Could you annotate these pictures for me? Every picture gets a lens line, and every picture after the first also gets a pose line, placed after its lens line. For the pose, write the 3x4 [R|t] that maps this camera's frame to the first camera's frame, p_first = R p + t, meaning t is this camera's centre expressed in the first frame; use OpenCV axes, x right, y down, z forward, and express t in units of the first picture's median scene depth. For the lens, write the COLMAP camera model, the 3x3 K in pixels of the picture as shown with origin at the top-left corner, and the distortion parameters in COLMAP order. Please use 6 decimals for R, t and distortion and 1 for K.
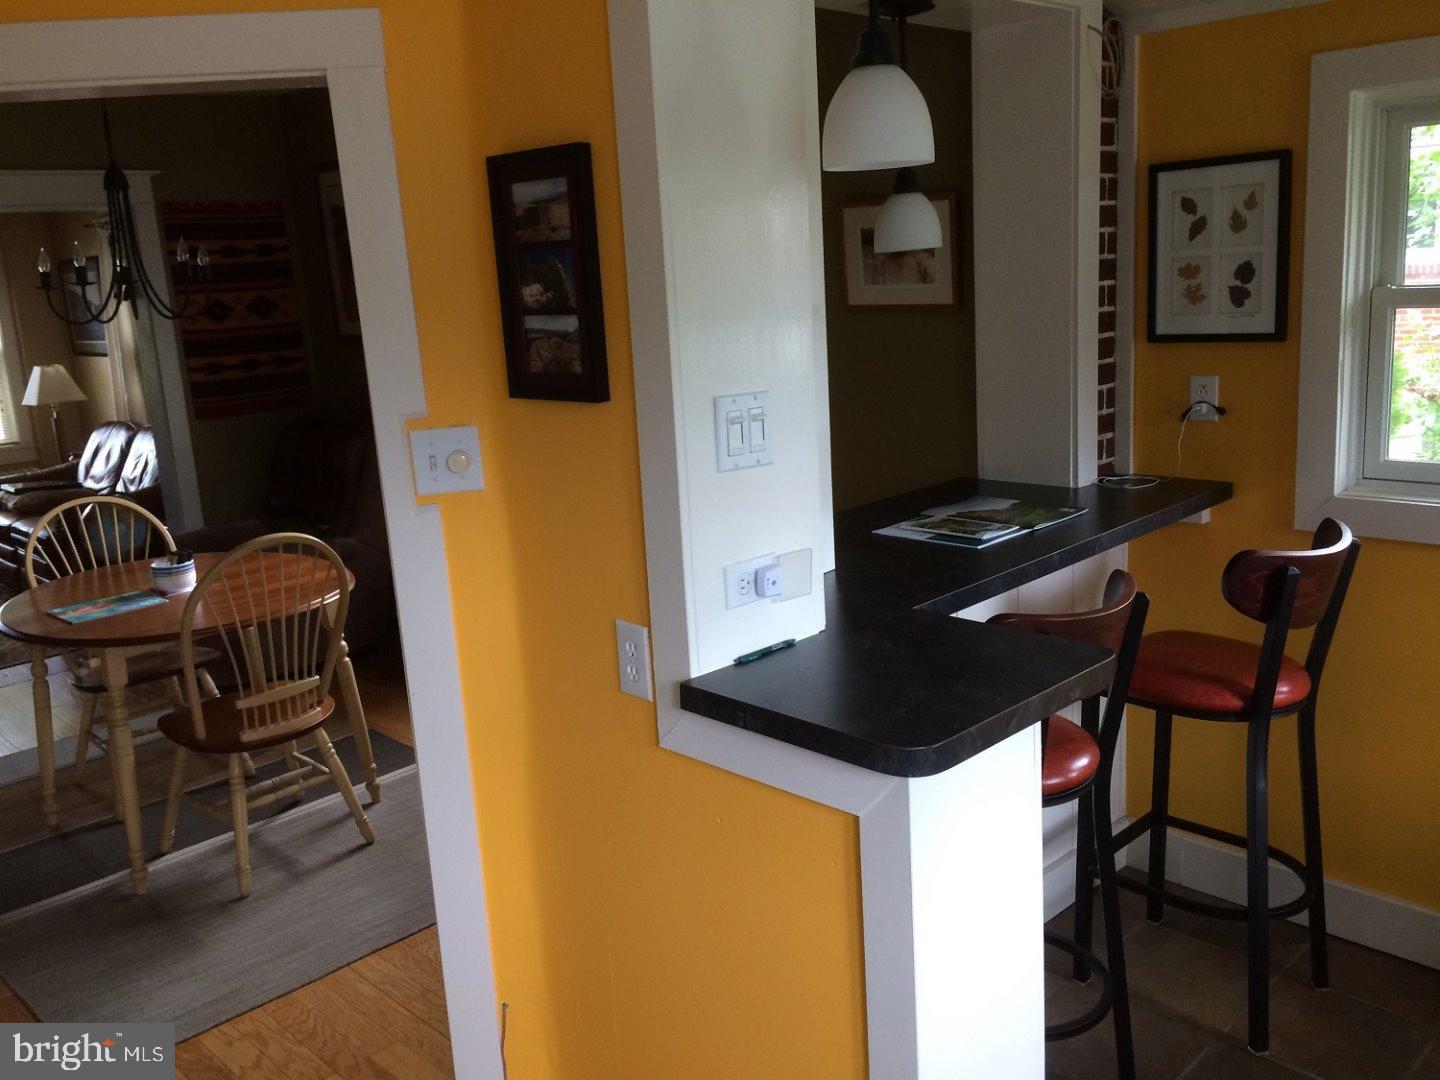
lens RADIAL K [[1236.1, 0, 720.0], [0, 1236.1, 540.0], [0, 0, 1]] dist [-0.176130, 0.000166]
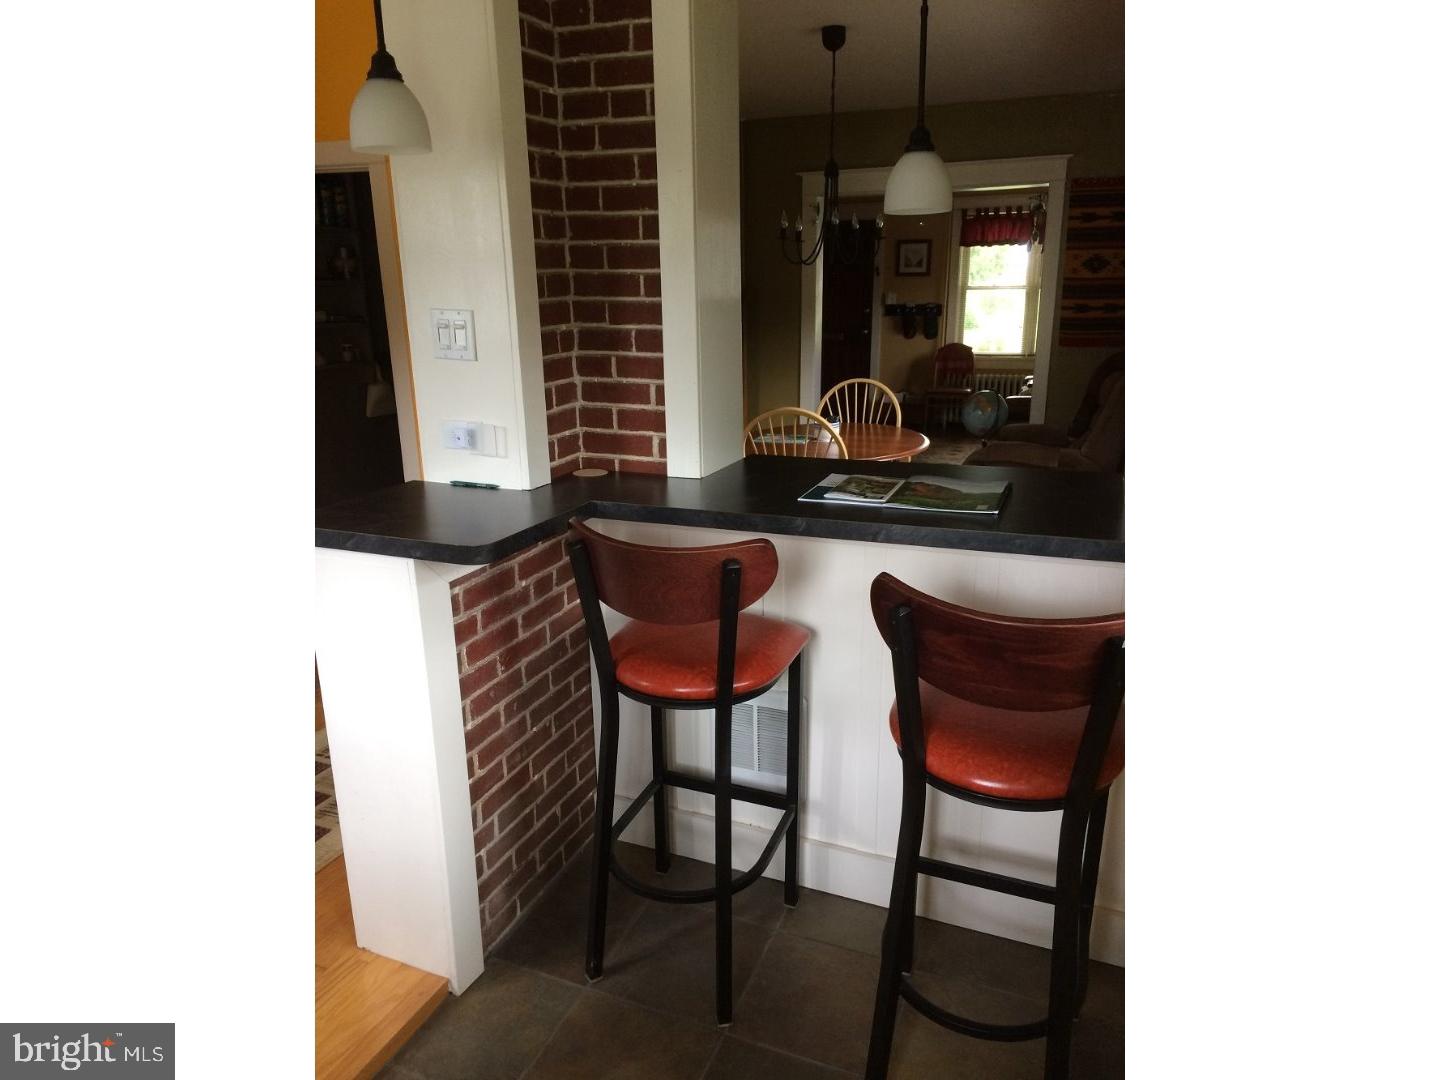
lens RADIAL K [[836.7, 0, 720.0], [0, 836.7, 540.0], [0, 0, 1]] dist [0.004216, -0.000063]
pose [[0.381390, 0.299375, -0.874595, 0.478459], [-0.182612, 0.951863, 0.246191, -0.072663], [0.906198, 0.065817, 0.417700, 0.337286]]
